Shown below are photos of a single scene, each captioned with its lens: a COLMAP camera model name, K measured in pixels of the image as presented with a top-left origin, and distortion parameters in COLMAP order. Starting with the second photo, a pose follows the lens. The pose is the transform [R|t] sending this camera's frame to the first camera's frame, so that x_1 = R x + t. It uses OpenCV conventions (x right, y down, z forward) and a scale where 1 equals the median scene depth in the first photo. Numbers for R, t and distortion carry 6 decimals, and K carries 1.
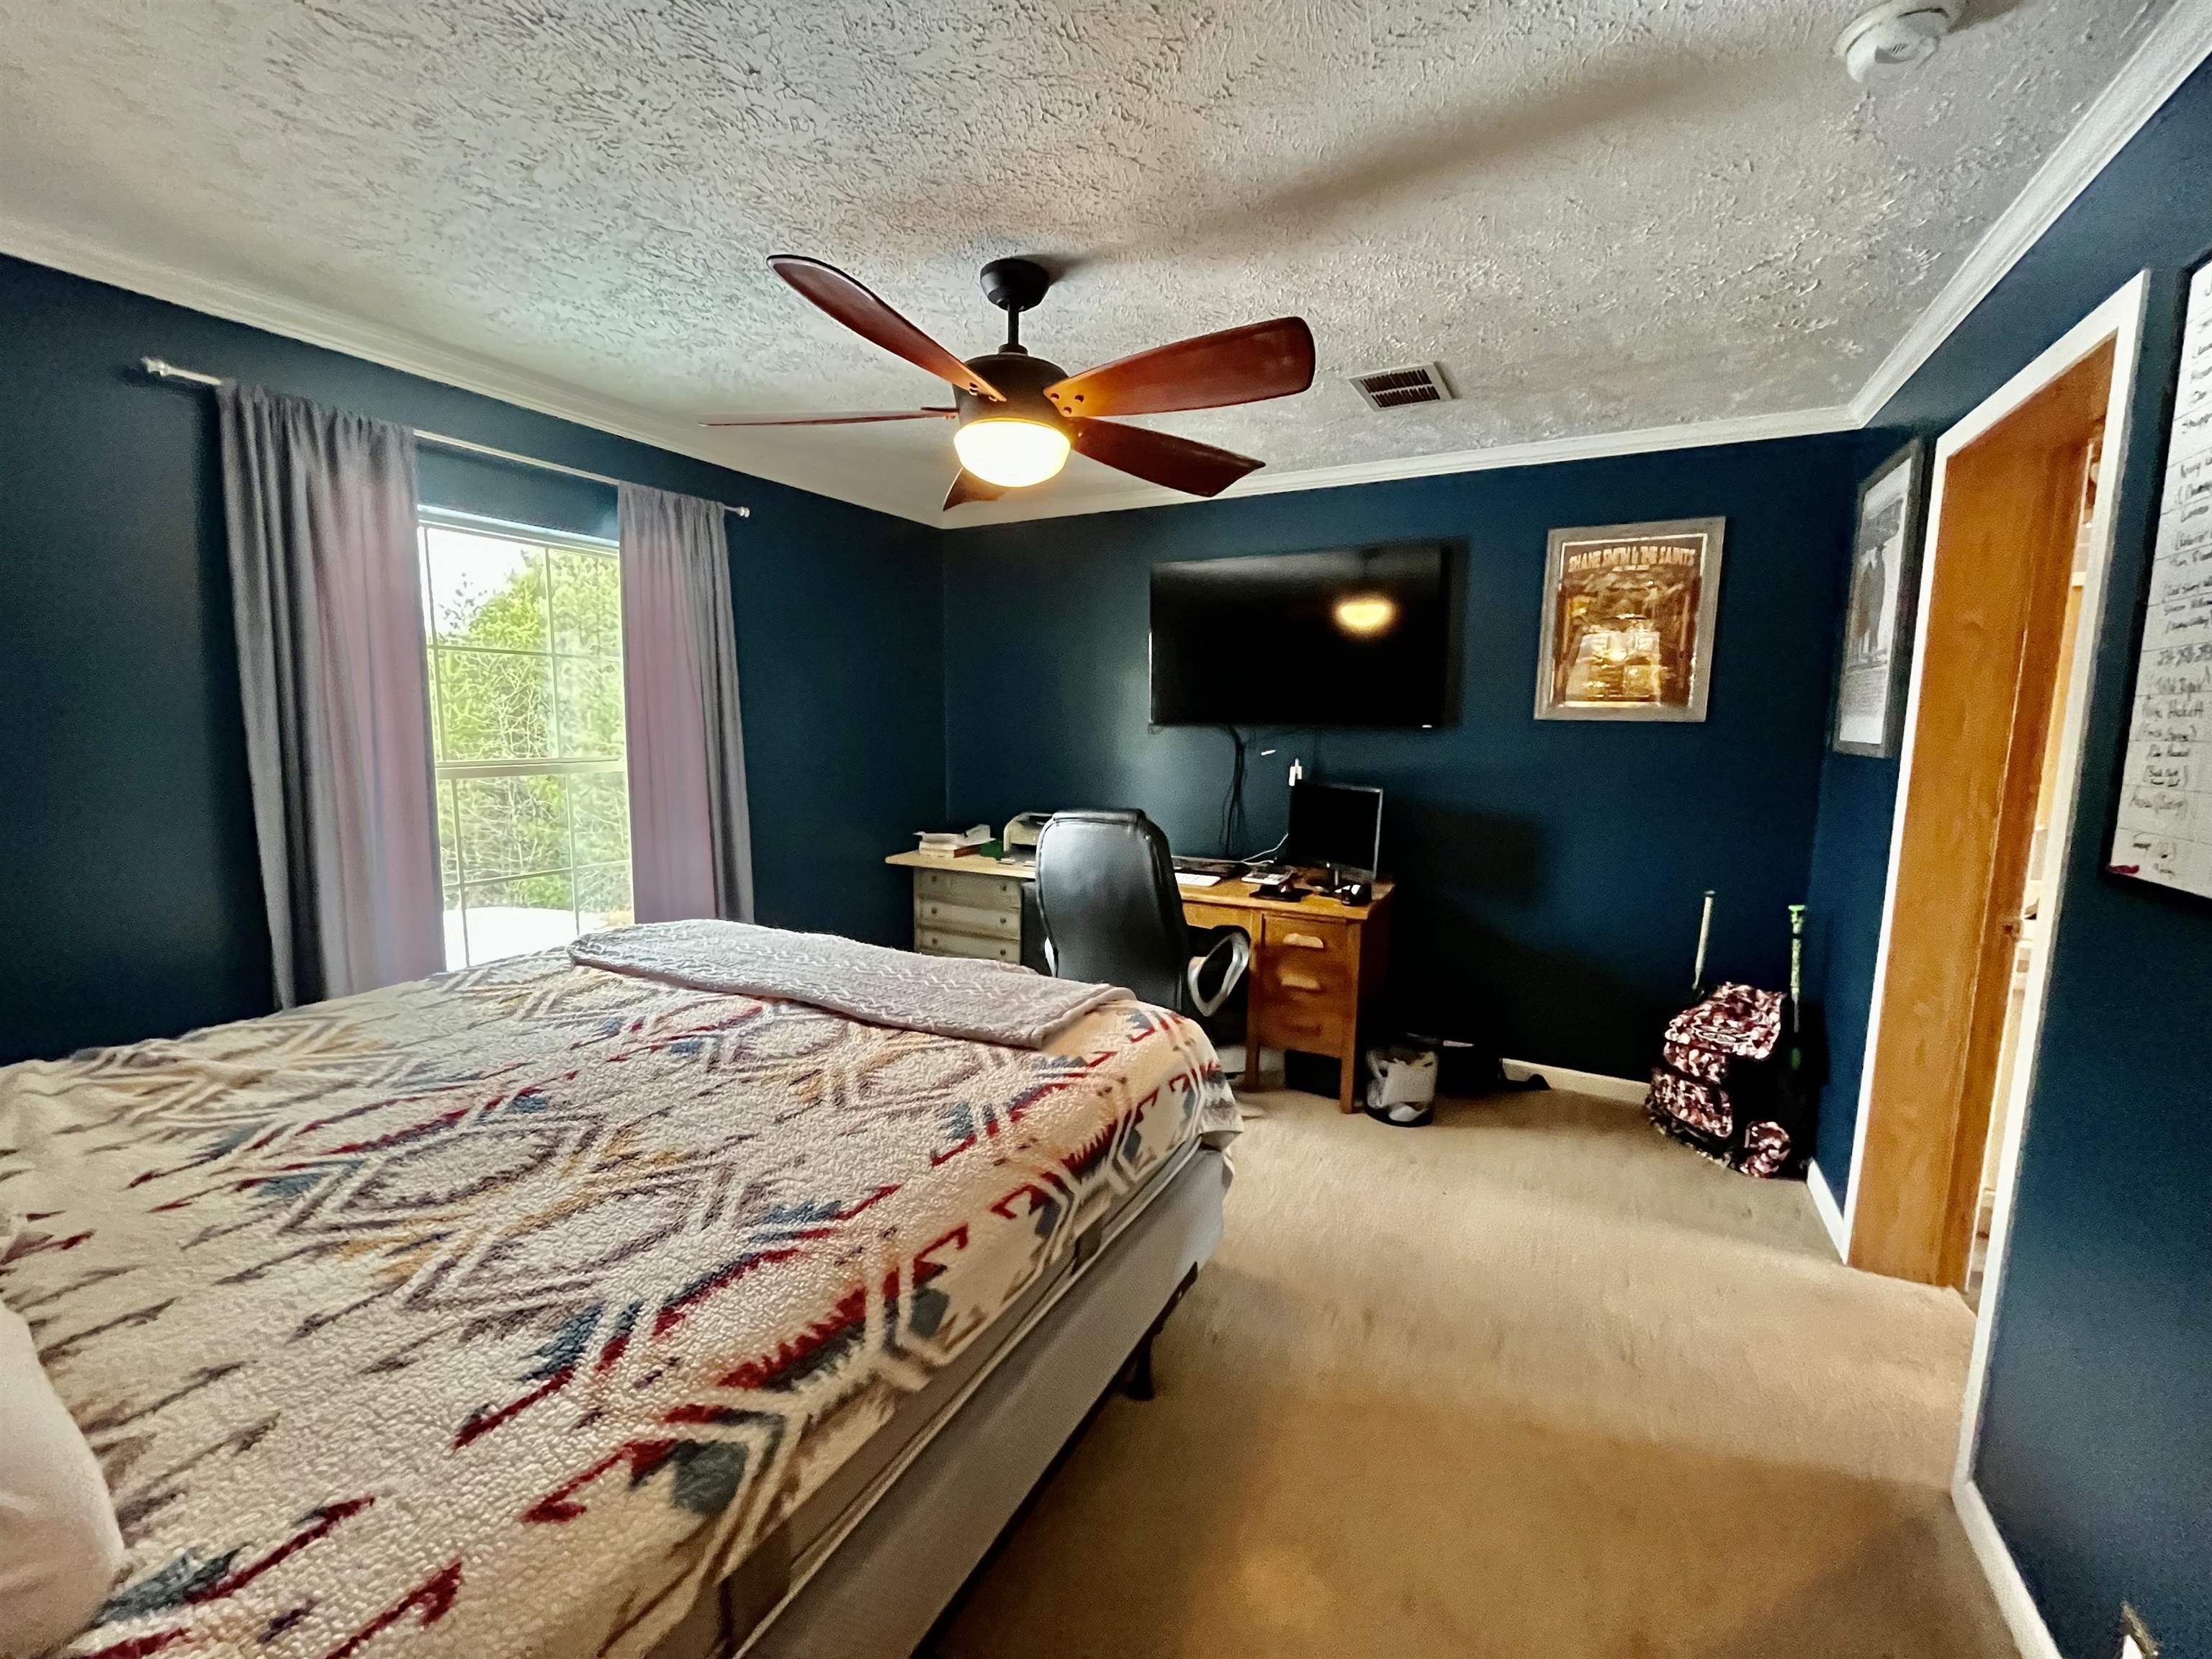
lens RADIAL K [[895.4, 0, 1118.8], [0, 895.4, 833.2], [0, 0, 1]] dist [-0.001276, -0.000075]
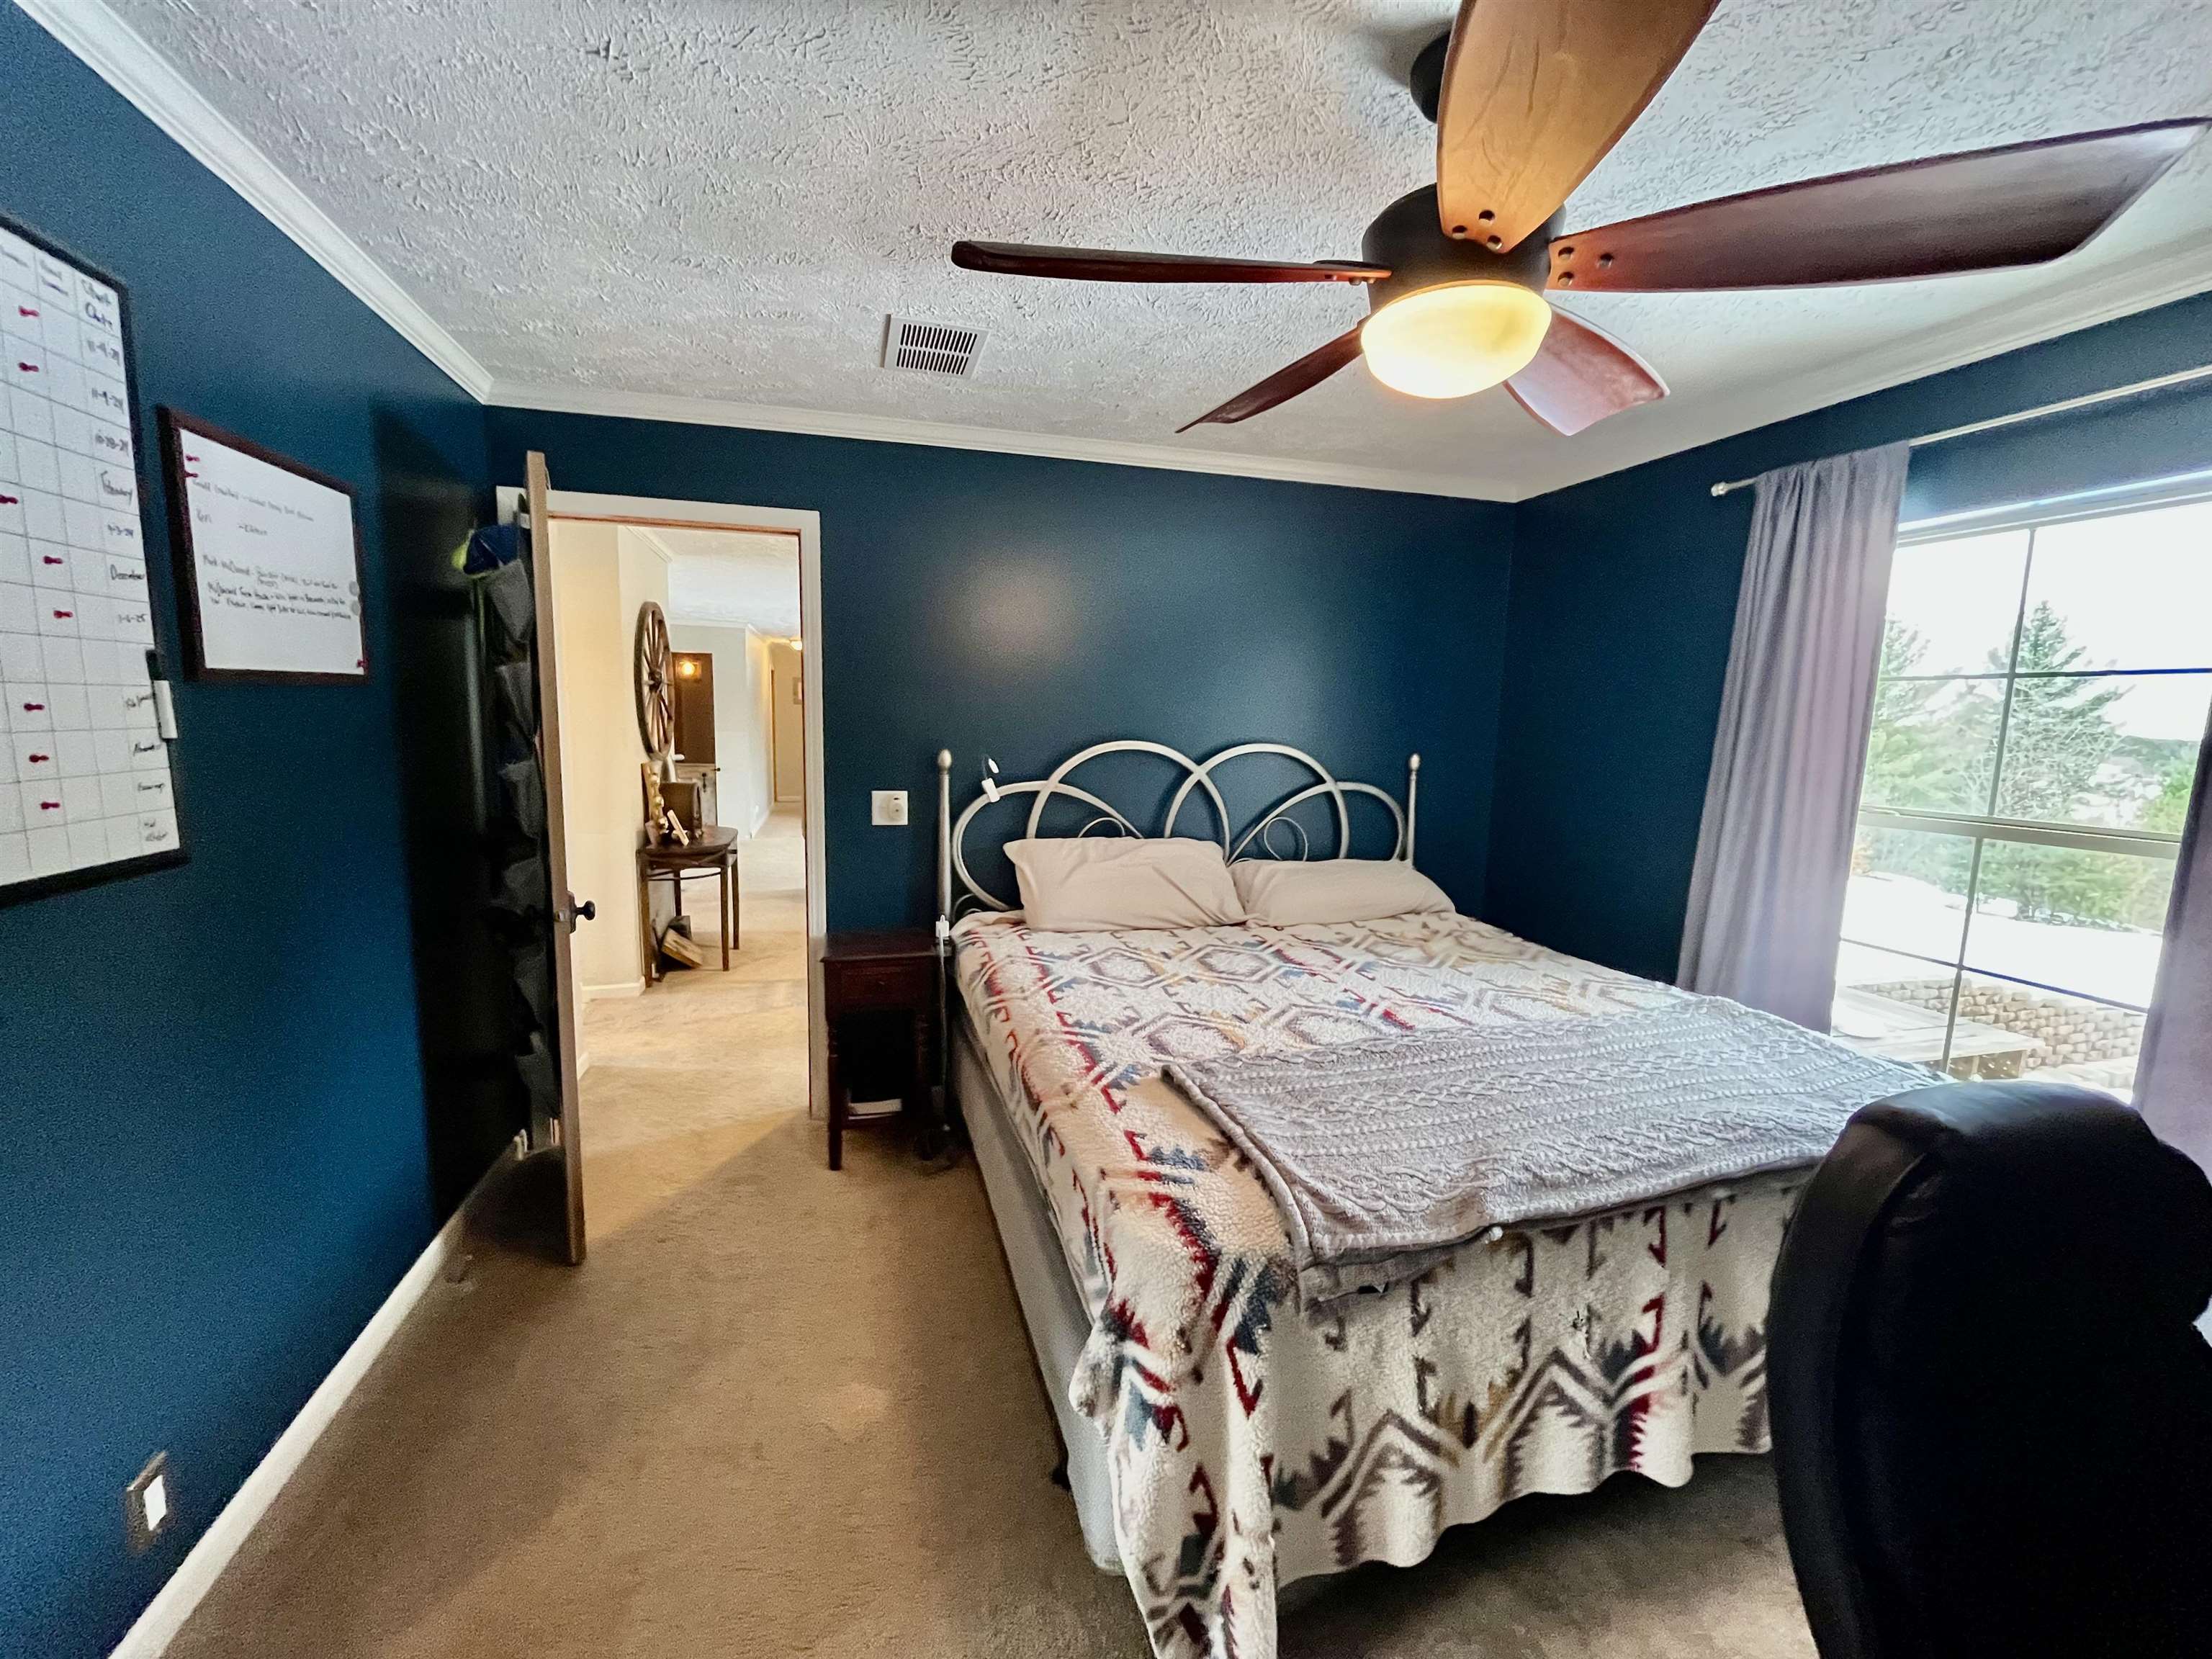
lens RADIAL K [[895.4, 0, 1117.3], [0, 895.4, 826.8], [0, 0, 1]] dist [-0.001276, -0.000075]
pose [[-0.713824, 0.061966, -0.697578, 0.813416], [-0.119392, 0.970728, 0.208404, -0.304726], [0.690073, 0.232049, -0.685531, 2.058275]]
